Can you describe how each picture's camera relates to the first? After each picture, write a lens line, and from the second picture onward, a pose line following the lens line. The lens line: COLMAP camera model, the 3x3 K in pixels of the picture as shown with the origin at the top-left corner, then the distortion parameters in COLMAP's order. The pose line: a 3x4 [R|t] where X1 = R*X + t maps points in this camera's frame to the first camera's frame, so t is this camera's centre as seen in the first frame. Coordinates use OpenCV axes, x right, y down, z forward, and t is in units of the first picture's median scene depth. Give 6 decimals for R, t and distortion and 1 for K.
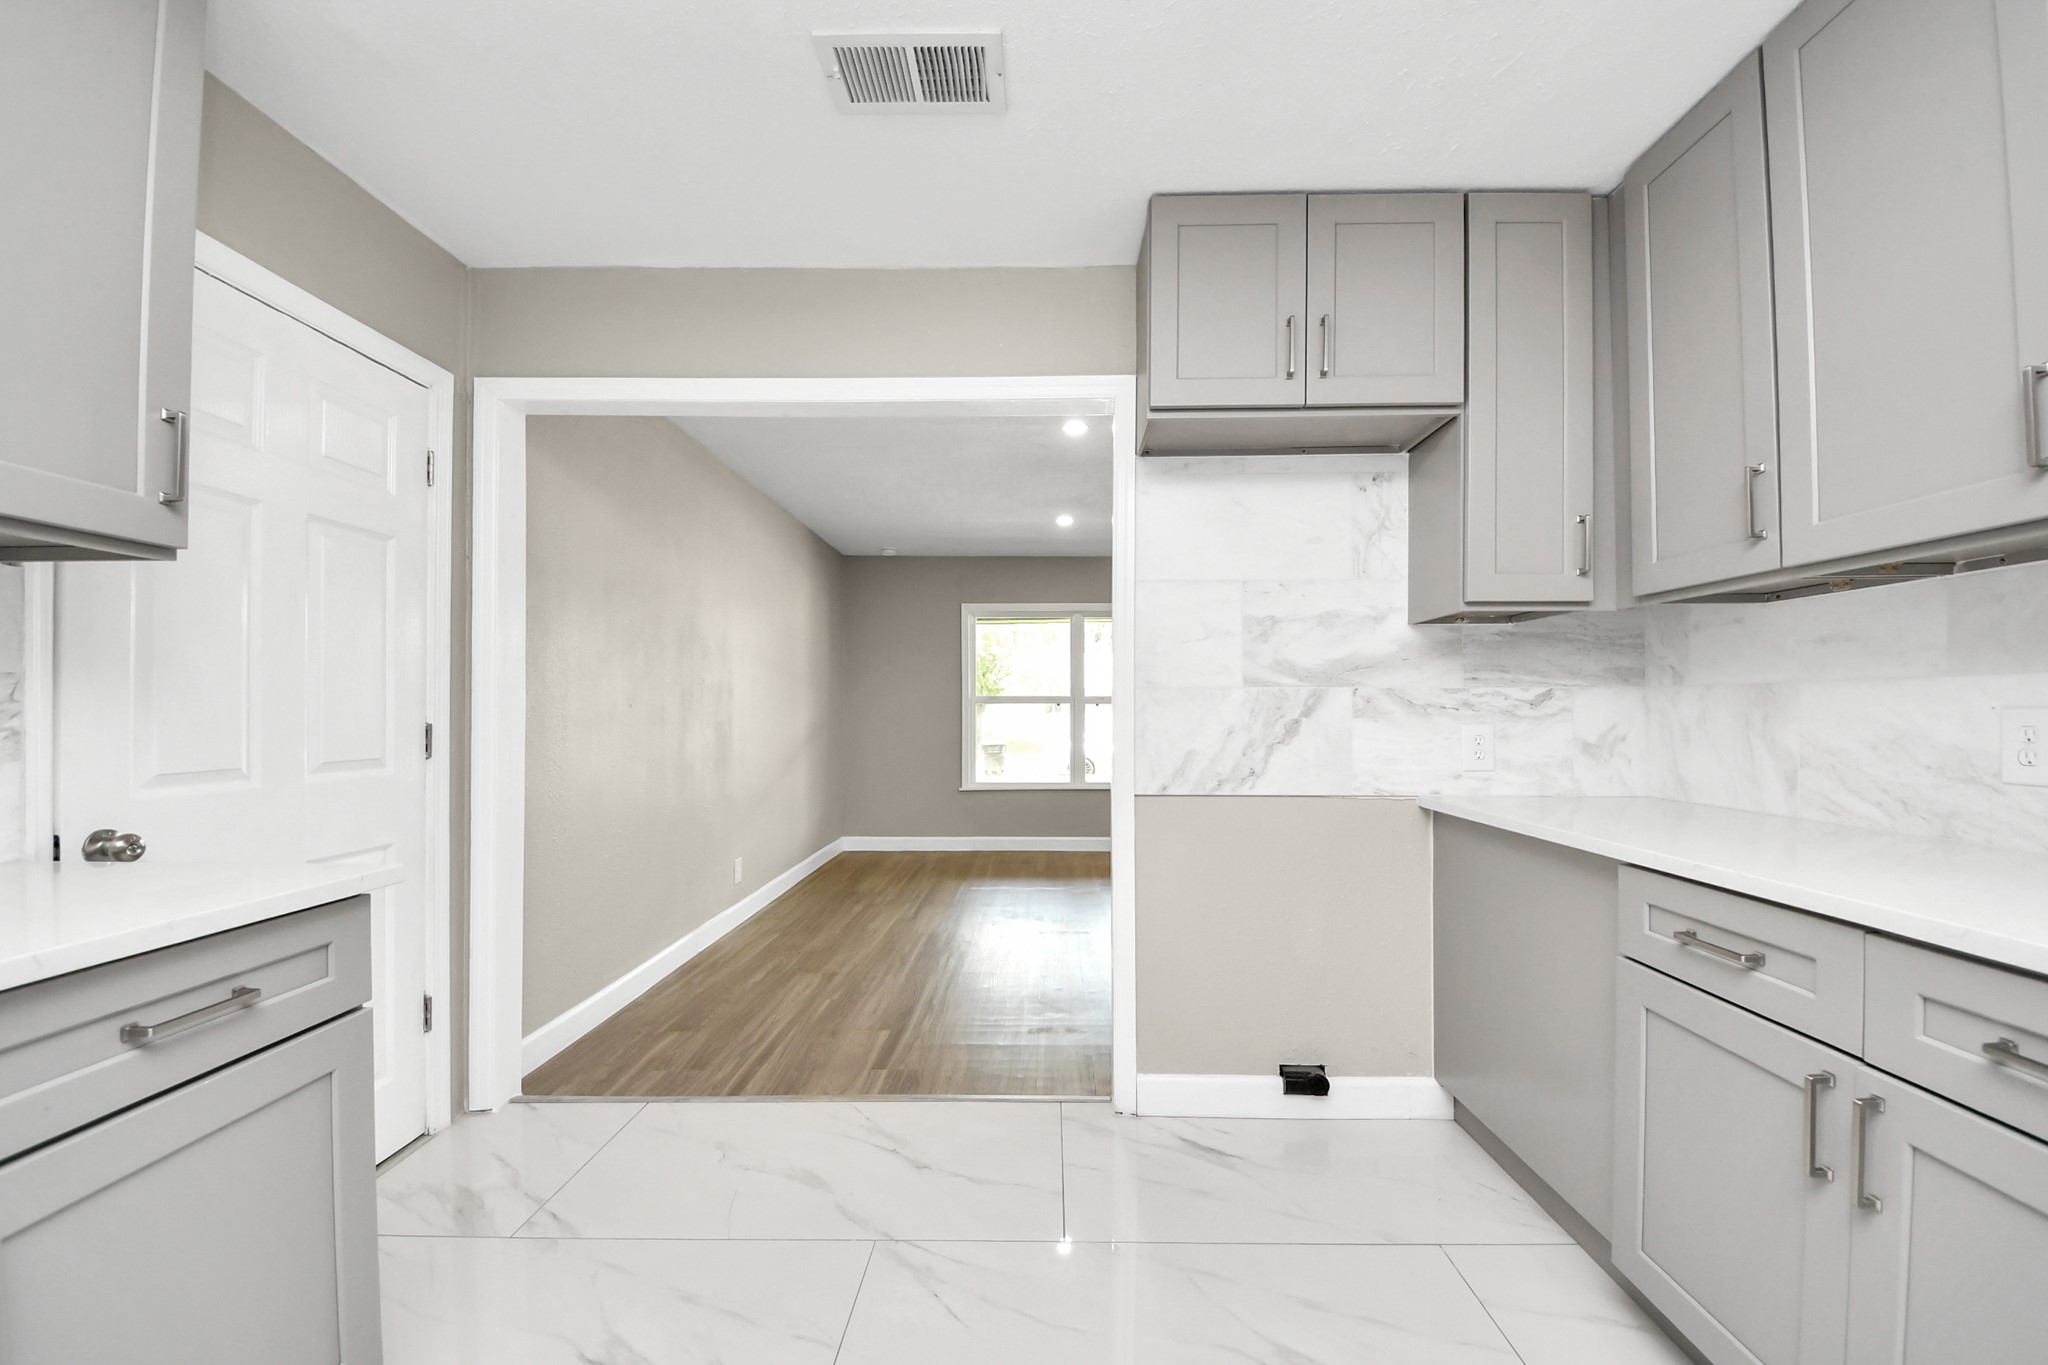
lens RADIAL K [[762.7, 0, 1053.2], [0, 762.7, 709.1], [0, 0, 1]] dist [0.025910, -0.022697]
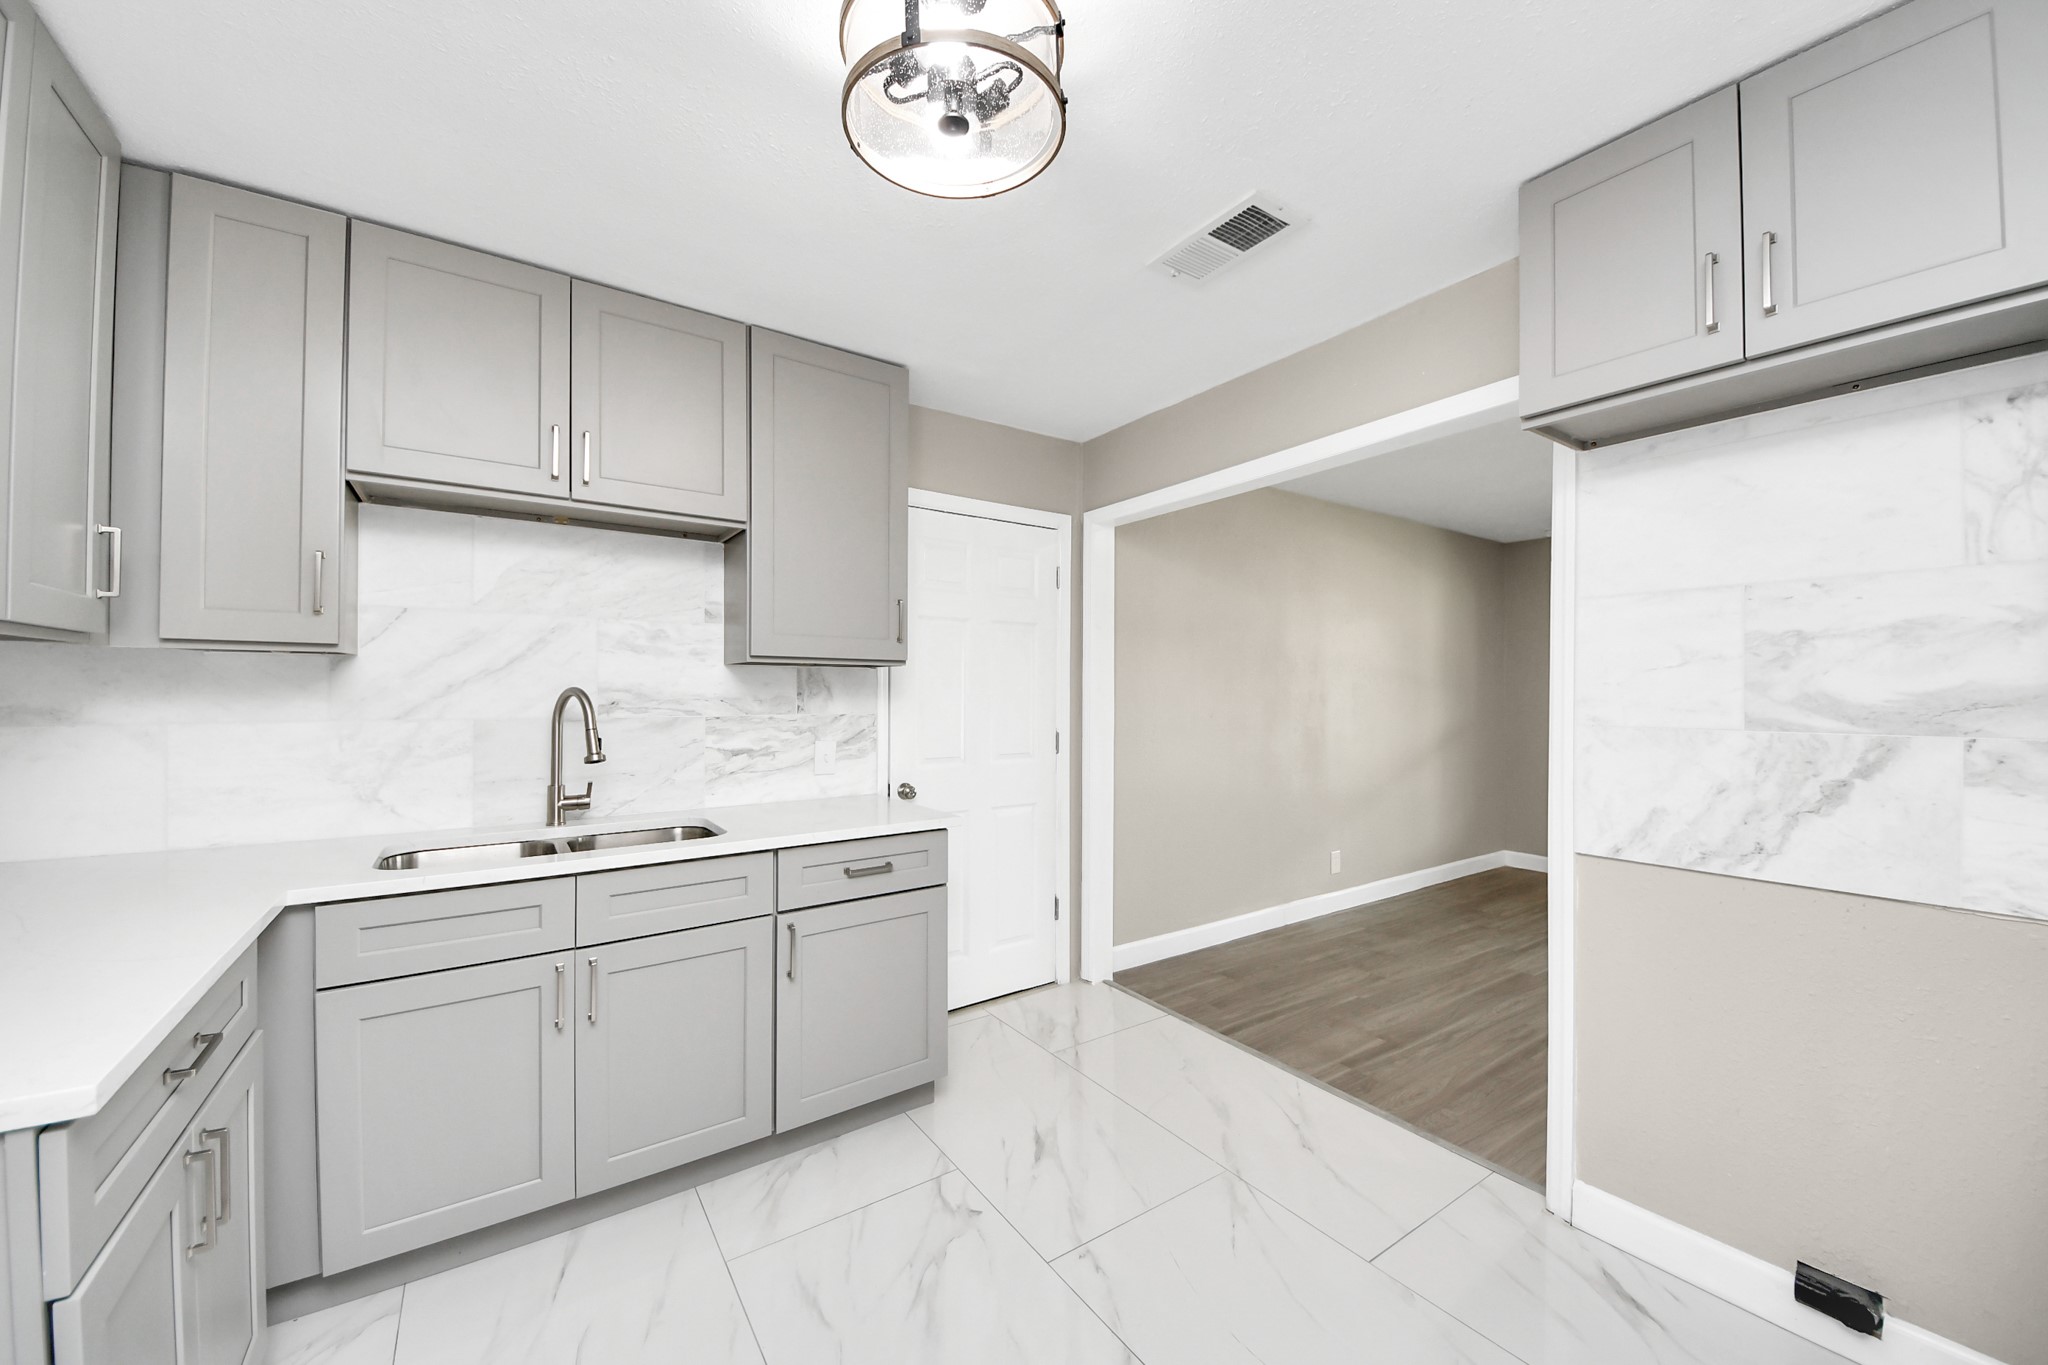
lens RADIAL K [[753.0, 0, 1023.1], [0, 753.0, 693.5], [0, 0, 1]] dist [0.025885, -0.021429]
pose [[0.571036, 0.002056, -0.820923, 0.449971], [-0.003560, 0.999994, 0.000029, -0.061530], [0.820917, 0.002906, 0.571039, 0.016239]]
